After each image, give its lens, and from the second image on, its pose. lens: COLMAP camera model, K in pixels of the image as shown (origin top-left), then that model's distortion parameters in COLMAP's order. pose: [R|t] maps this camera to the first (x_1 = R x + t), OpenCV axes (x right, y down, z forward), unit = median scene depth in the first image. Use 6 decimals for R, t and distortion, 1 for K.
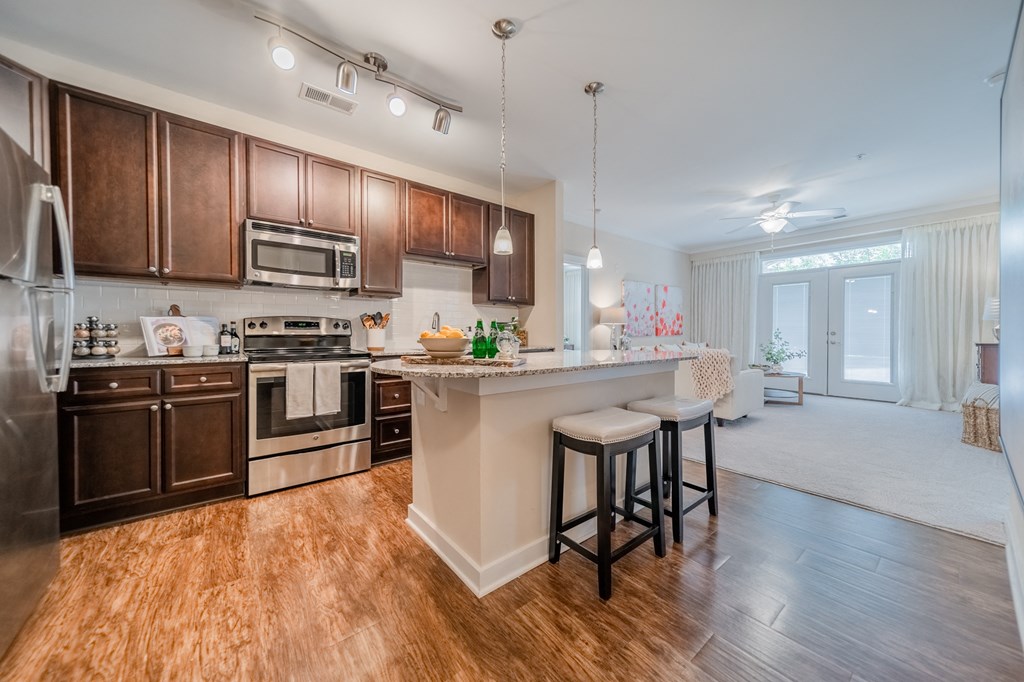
lens RADIAL K [[363.6, 0, 514.9], [0, 363.6, 336.1], [0, 0, 1]] dist [0.005277, -0.000043]
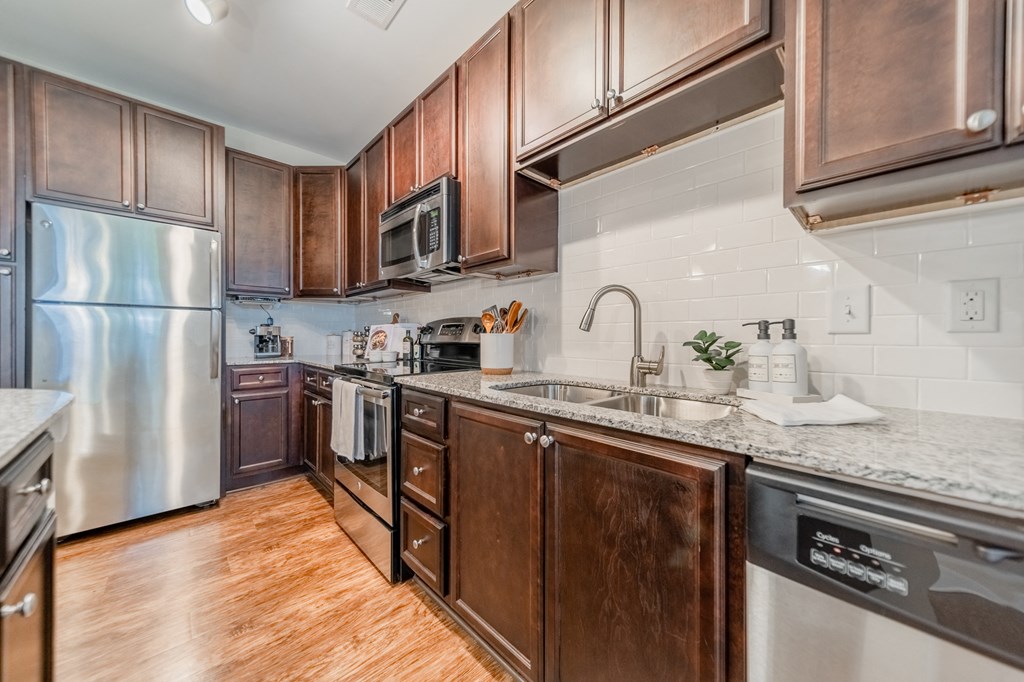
lens RADIAL K [[363.6, 0, 510.0], [0, 363.6, 340.6], [0, 0, 1]] dist [0.005277, -0.000043]
pose [[0.082757, 0.004276, -0.996561, 0.179964], [-0.019679, 0.999803, 0.002655, -0.013738], [0.996375, 0.019392, 0.082825, 1.168312]]
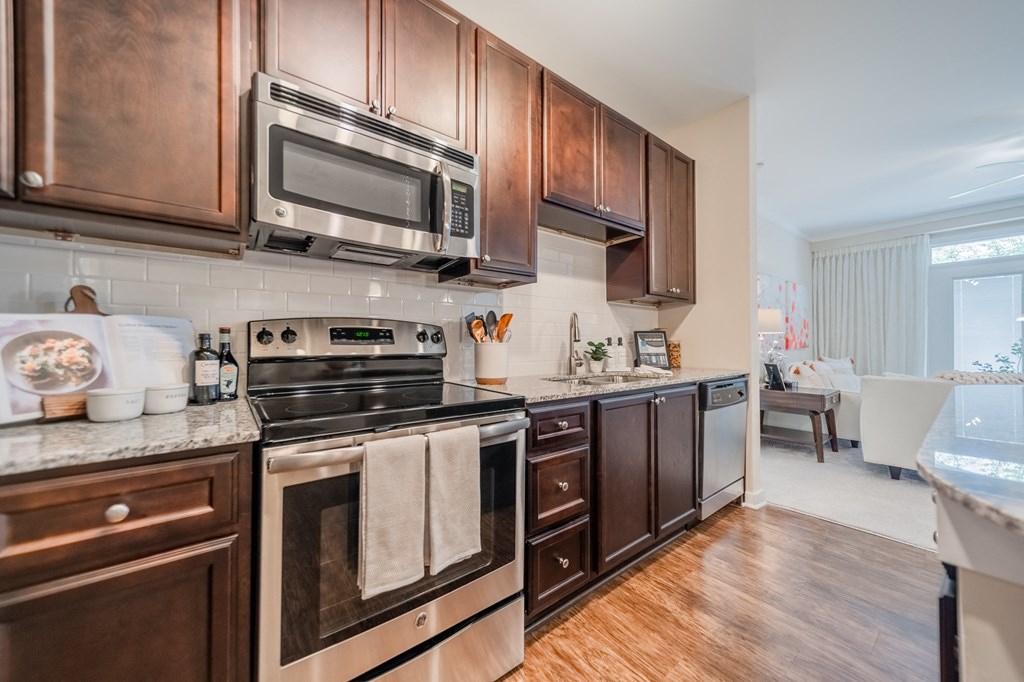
lens RADIAL K [[363.6, 0, 495.9], [0, 363.6, 339.5], [0, 0, 1]] dist [0.005277, -0.000043]
pose [[0.999332, -0.004926, -0.036216, -0.427320], [0.004046, 0.999696, -0.024336, -0.013546], [0.036325, 0.024173, 0.999048, 0.569715]]
